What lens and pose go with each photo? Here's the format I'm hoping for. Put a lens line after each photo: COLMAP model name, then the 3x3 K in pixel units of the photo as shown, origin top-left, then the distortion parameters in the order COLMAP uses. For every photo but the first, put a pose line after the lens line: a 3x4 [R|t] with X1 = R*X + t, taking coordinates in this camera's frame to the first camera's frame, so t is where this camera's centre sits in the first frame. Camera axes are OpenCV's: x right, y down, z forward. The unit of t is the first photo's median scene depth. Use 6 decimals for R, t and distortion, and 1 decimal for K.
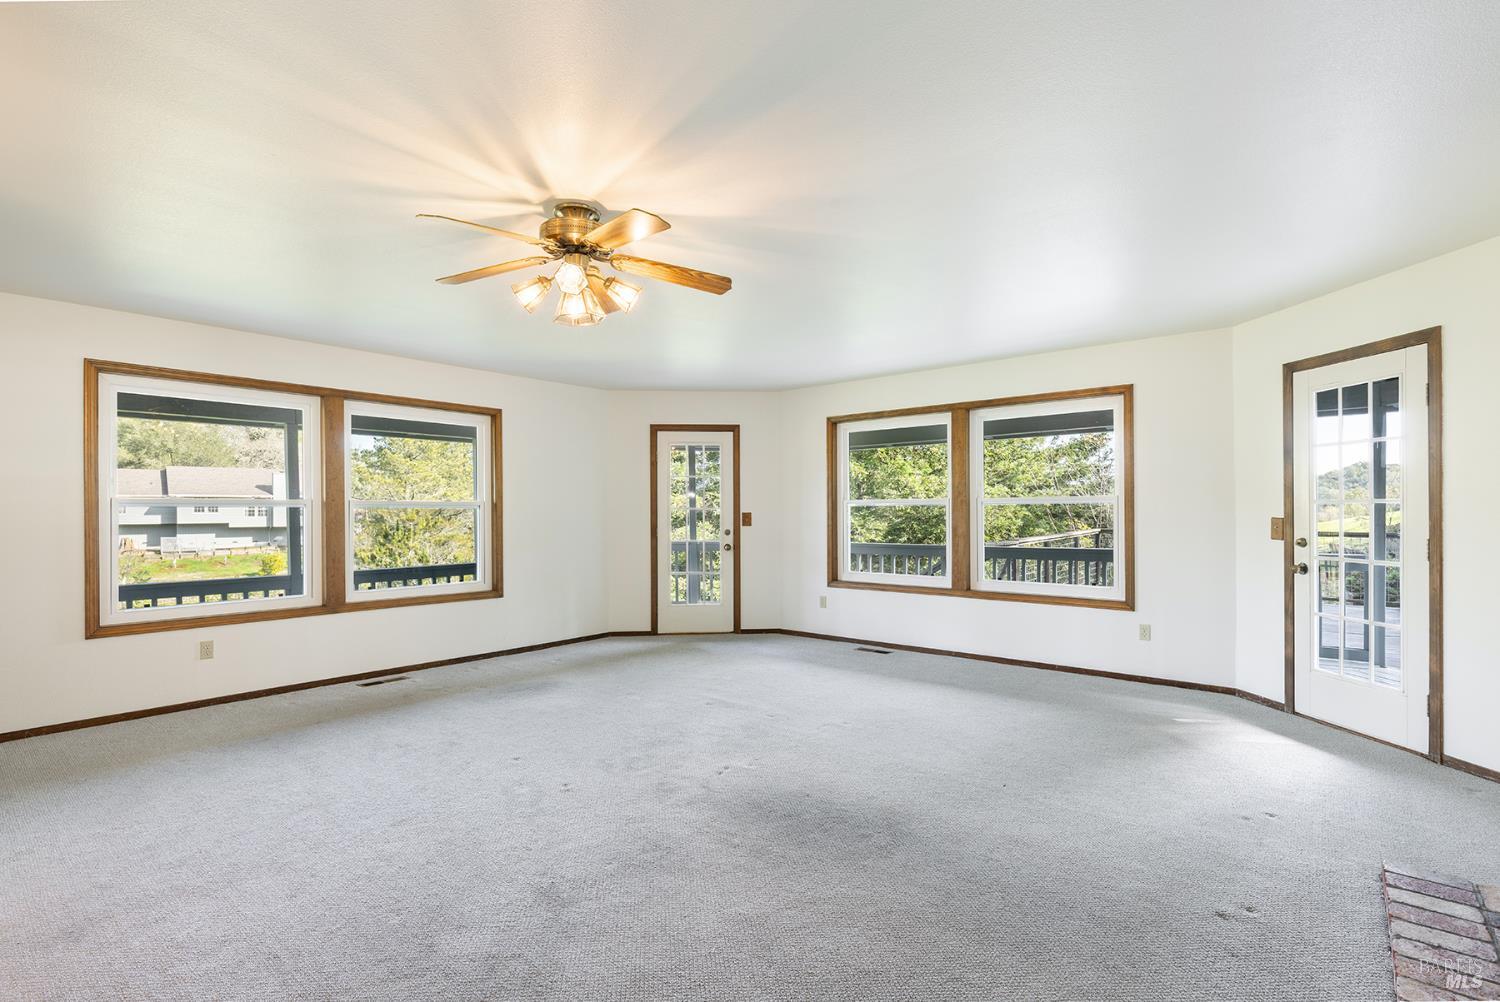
lens RADIAL K [[735.2, 0, 750.5], [0, 735.2, 506.4], [0, 0, 1]] dist [-0.019153, -0.000244]
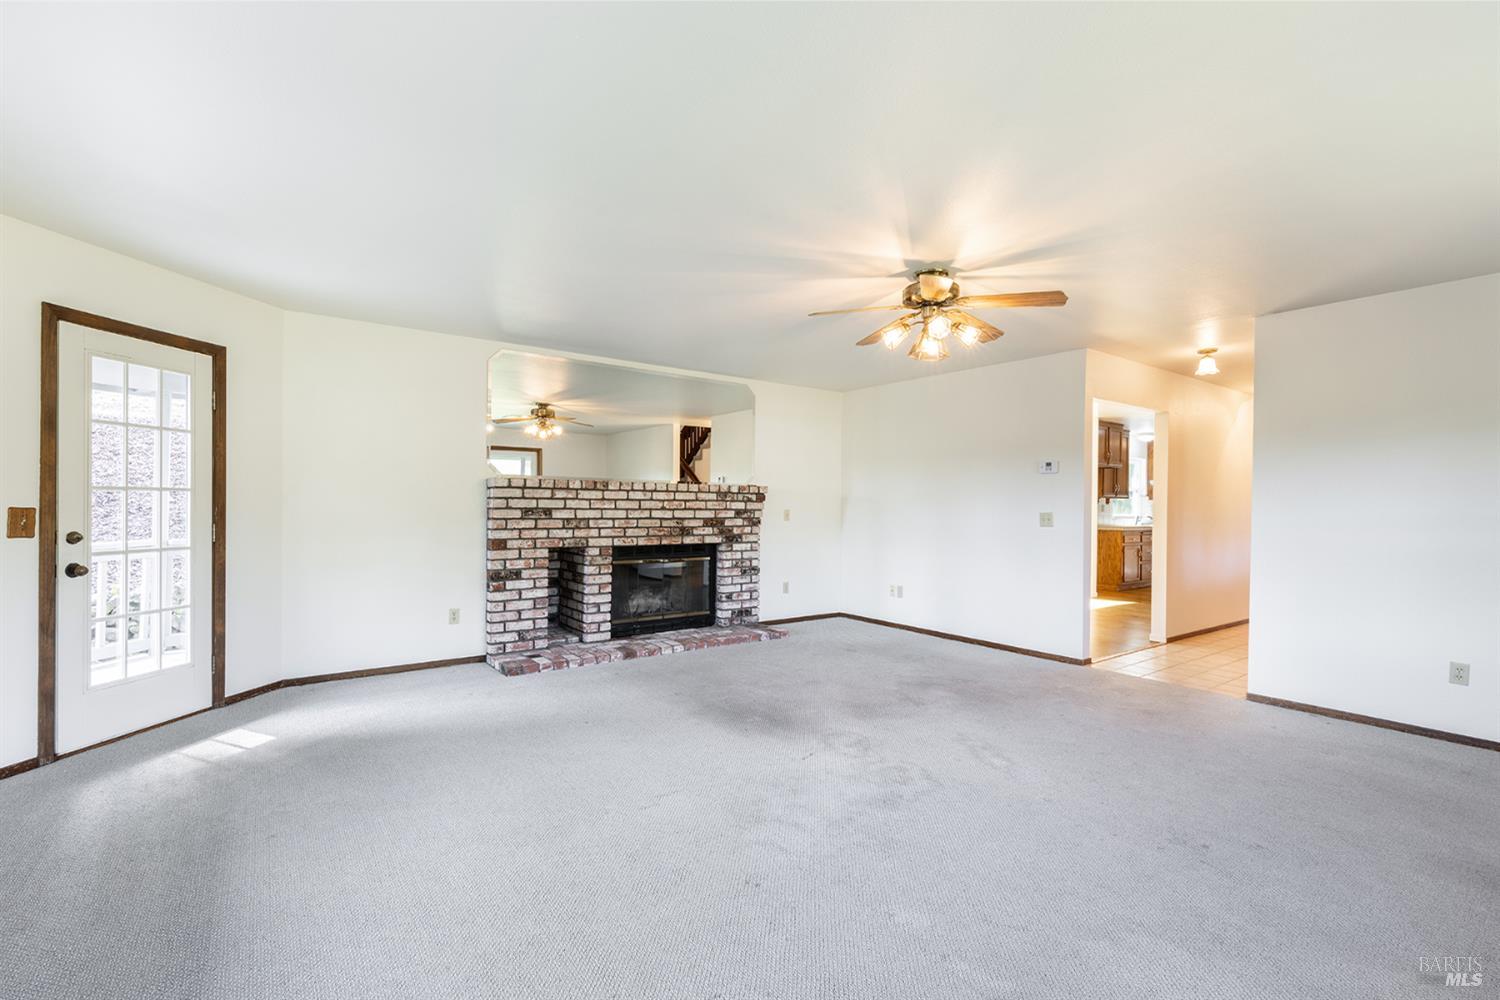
lens RADIAL K [[675.4, 0, 750.3], [0, 675.4, 503.7], [0, 0, 1]] dist [0.004917, -0.000232]
pose [[-0.978304, -0.012167, 0.206817, -0.127417], [-0.012961, 0.999913, -0.002484, 0.005343], [-0.206769, -0.005111, -0.978377, 1.647948]]
